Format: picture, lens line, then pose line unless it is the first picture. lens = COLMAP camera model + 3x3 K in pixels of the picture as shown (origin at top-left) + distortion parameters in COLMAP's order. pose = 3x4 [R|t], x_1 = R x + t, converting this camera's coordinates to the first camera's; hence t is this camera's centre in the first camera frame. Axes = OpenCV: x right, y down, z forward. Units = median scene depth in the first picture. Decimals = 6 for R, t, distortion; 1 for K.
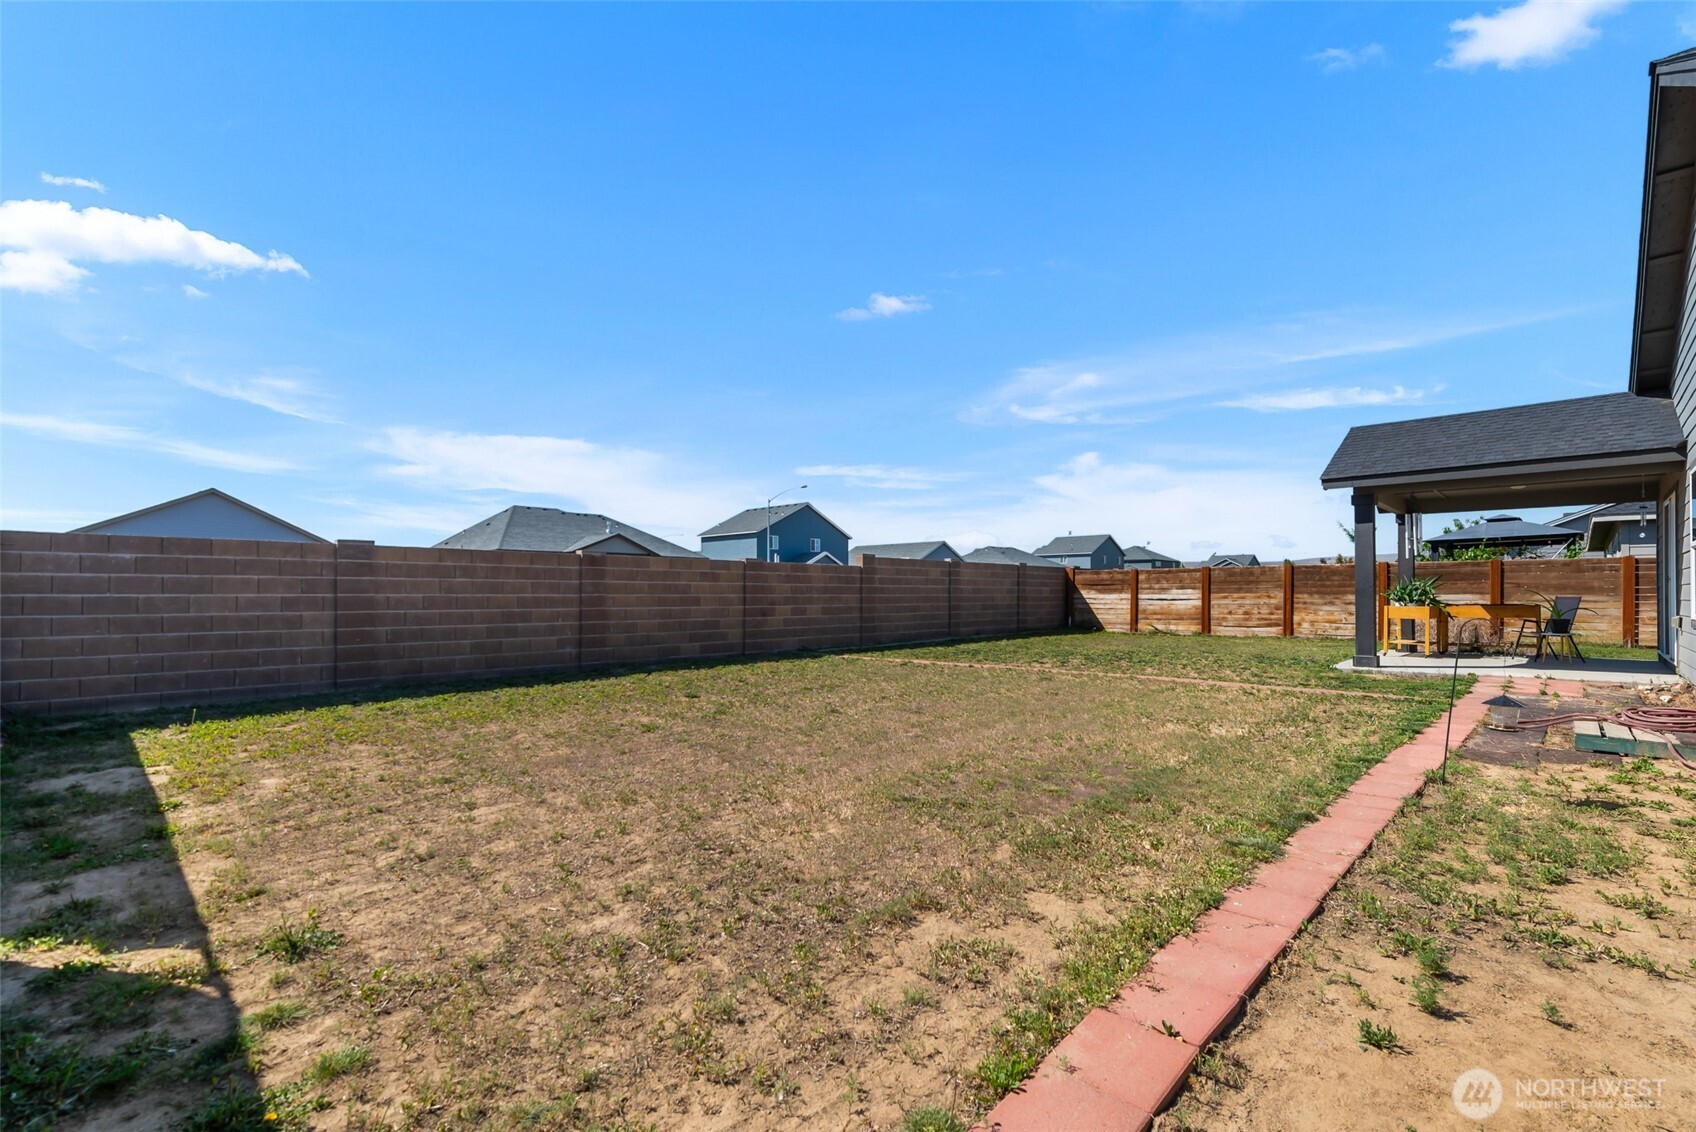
lens RADIAL K [[745.1, 0, 855.5], [0, 745.1, 593.6], [0, 0, 1]] dist [0.001743, 0.000133]
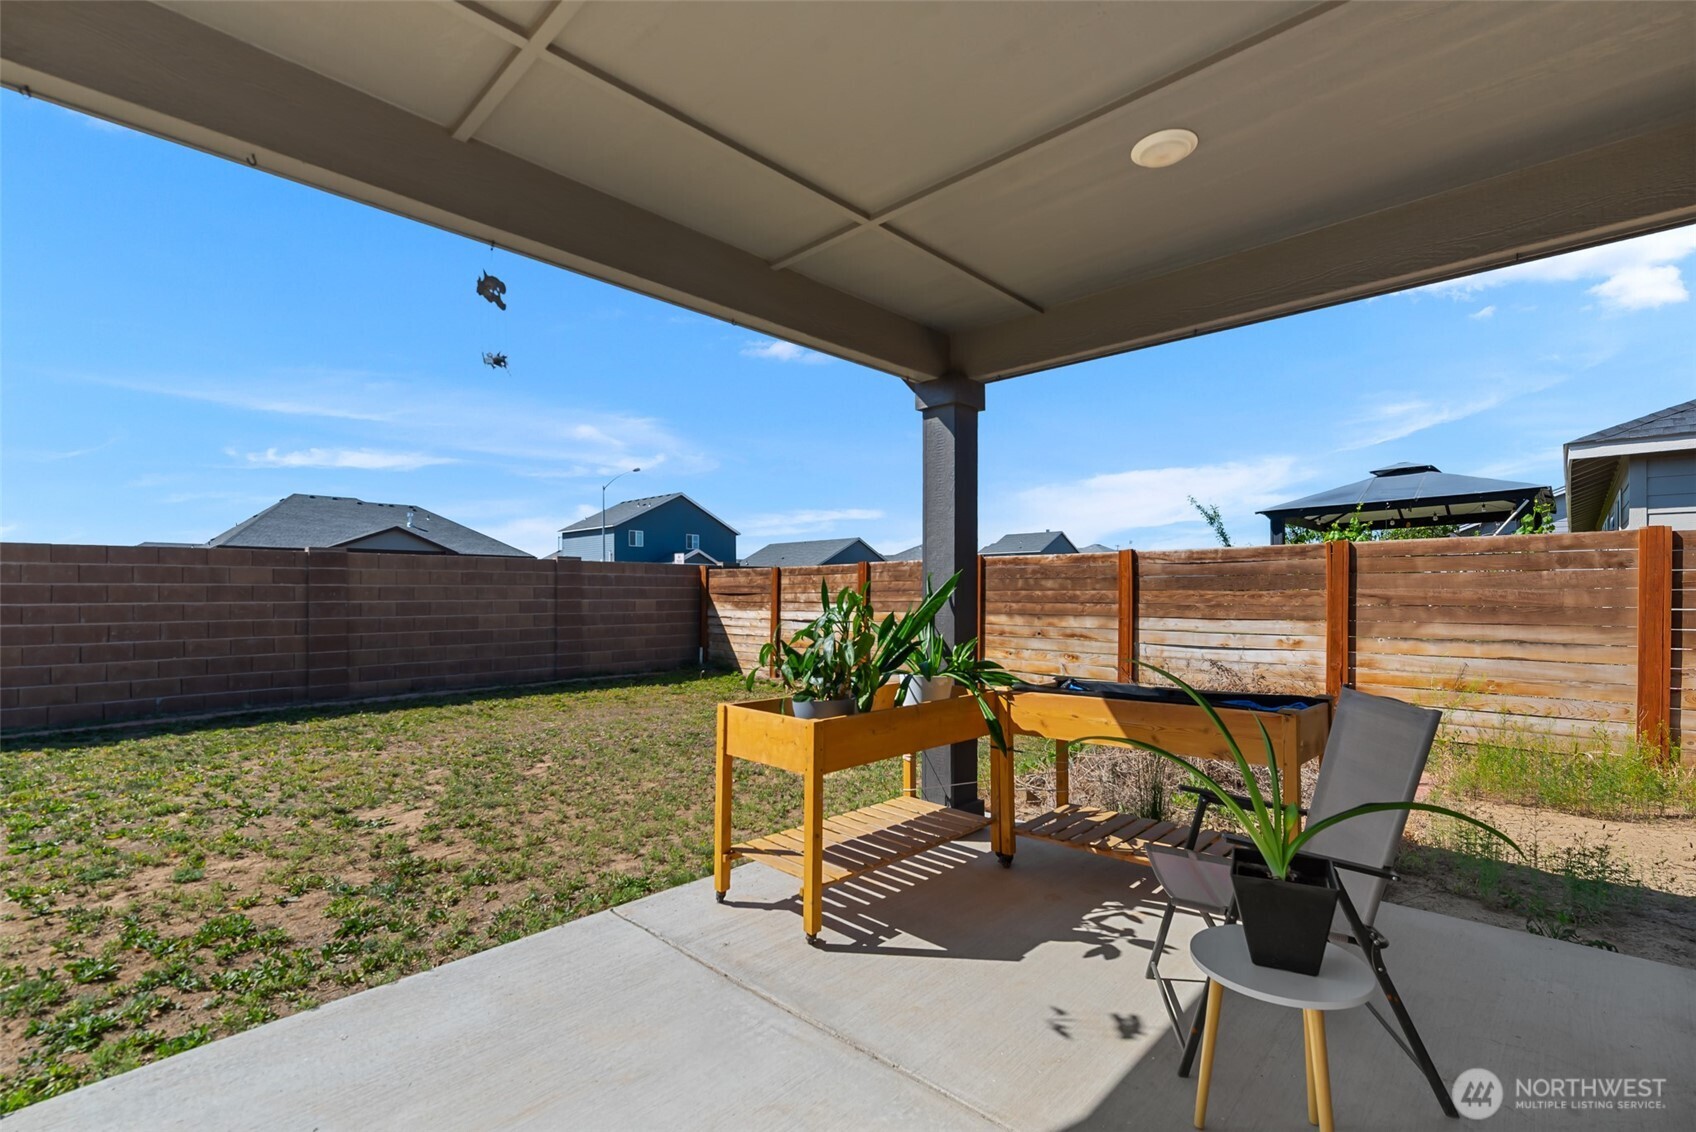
lens RADIAL K [[745.1, 0, 855.5], [0, 745.1, 593.6], [0, 0, 1]] dist [0.001743, 0.000133]
pose [[0.999983, -0.003633, 0.004552, 0.506507], [0.003635, 0.999993, -0.000414, -0.014168], [-0.004551, 0.000430, 0.999990, 0.501850]]
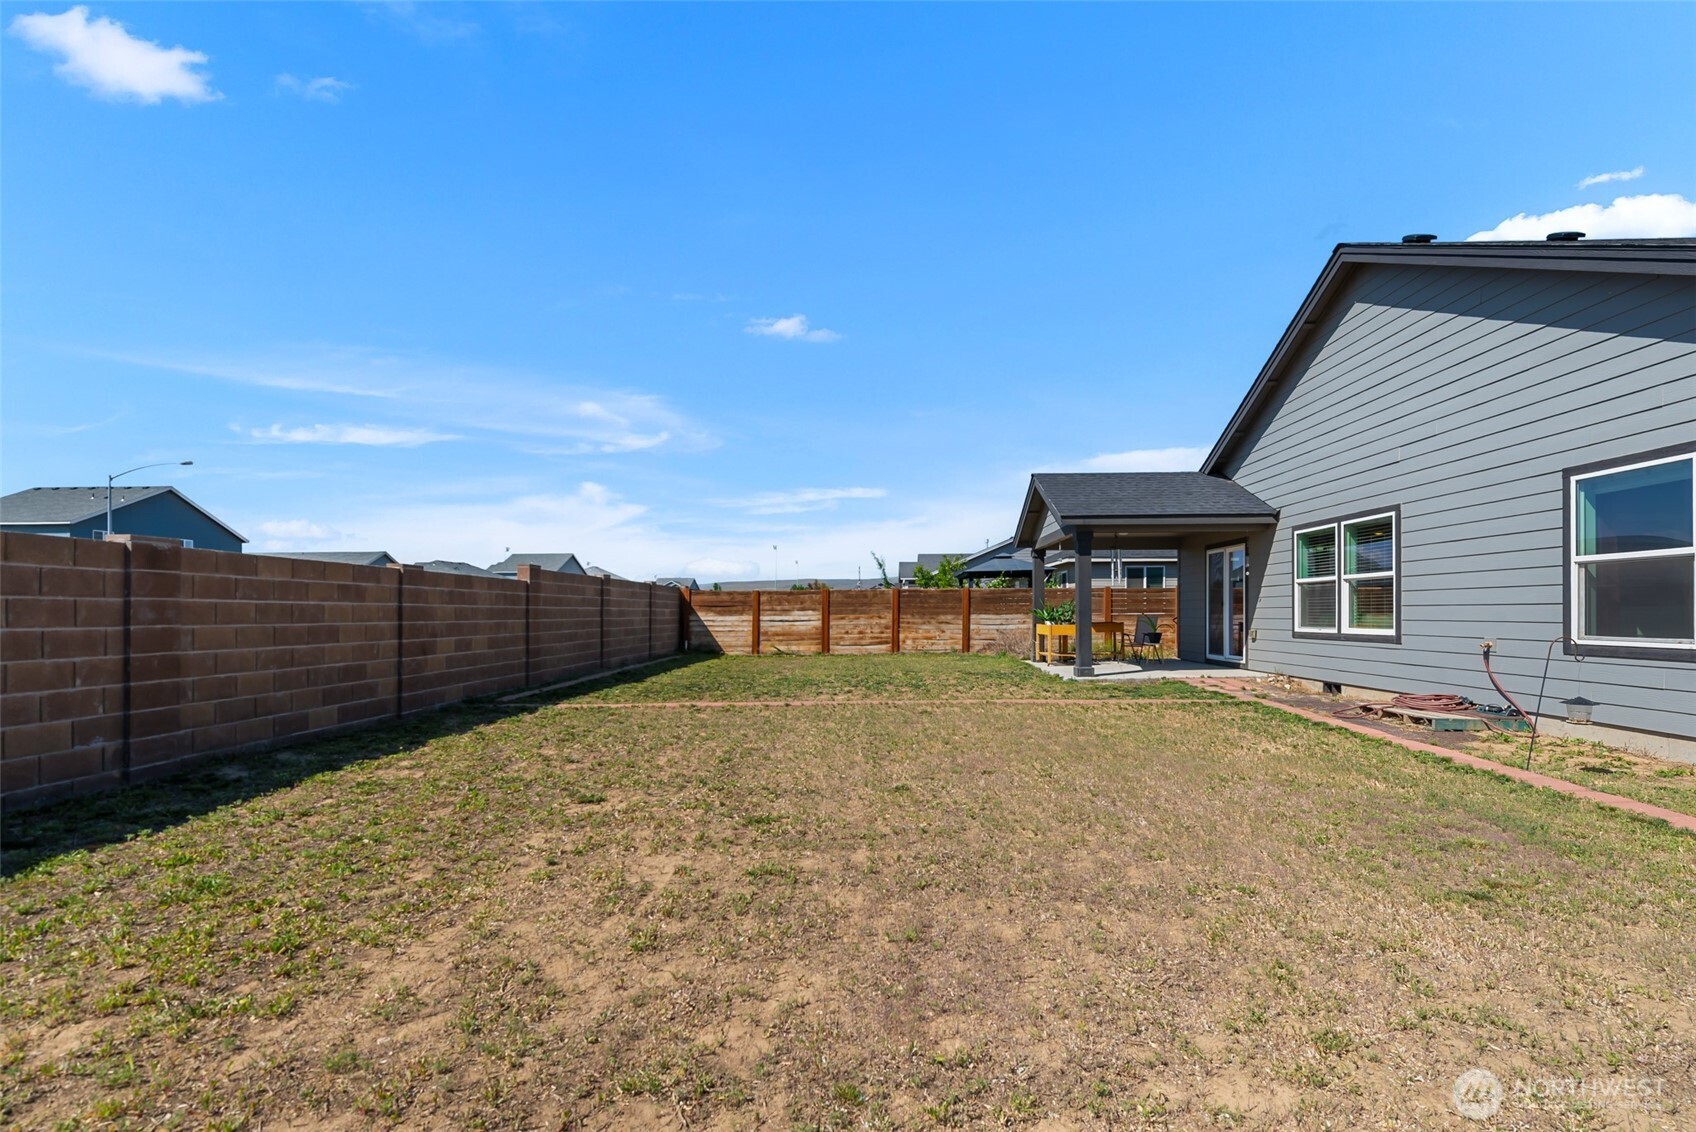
lens RADIAL K [[745.1, 0, 855.5], [0, 745.1, 593.6], [0, 0, 1]] dist [0.001743, 0.000133]
pose [[0.745040, 0.012839, 0.666897, -0.217683], [0.005547, 0.999661, -0.025443, -0.003257], [-0.666997, 0.022655, 0.744716, 0.206697]]
